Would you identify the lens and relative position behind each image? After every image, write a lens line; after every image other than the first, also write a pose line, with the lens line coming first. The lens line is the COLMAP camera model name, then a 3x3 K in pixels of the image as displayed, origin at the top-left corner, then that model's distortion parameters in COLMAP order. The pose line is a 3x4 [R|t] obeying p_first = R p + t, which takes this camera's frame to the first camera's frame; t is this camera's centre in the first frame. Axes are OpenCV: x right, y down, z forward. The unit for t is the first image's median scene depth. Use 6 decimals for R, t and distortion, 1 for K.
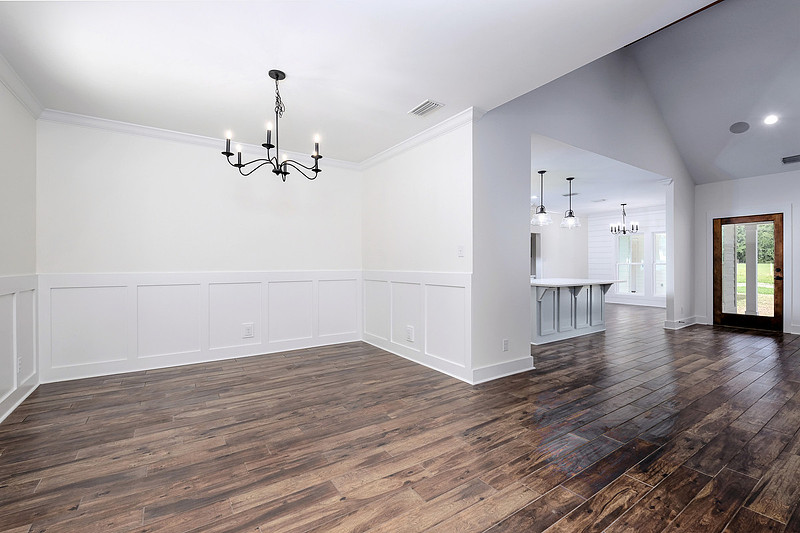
lens RADIAL K [[353.6, 0, 406.8], [0, 353.6, 265.8], [0, 0, 1]] dist [-0.003000, 0.001130]
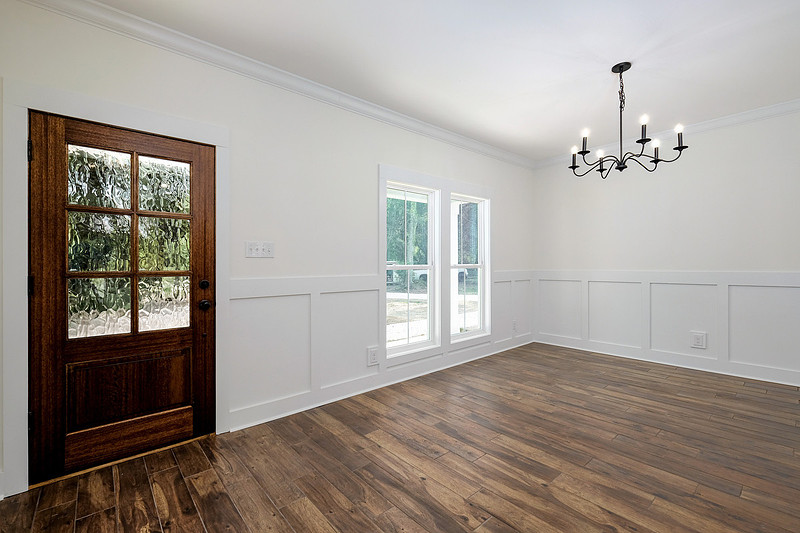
lens RADIAL K [[353.6, 0, 397.1], [0, 353.6, 265.8], [0, 0, 1]] dist [-0.003000, 0.001130]
pose [[0.112887, 0.001475, -0.993607, 0.509181], [0.003585, 0.999992, 0.001892, -0.003470], [0.993601, -0.003776, 0.112881, 0.271272]]
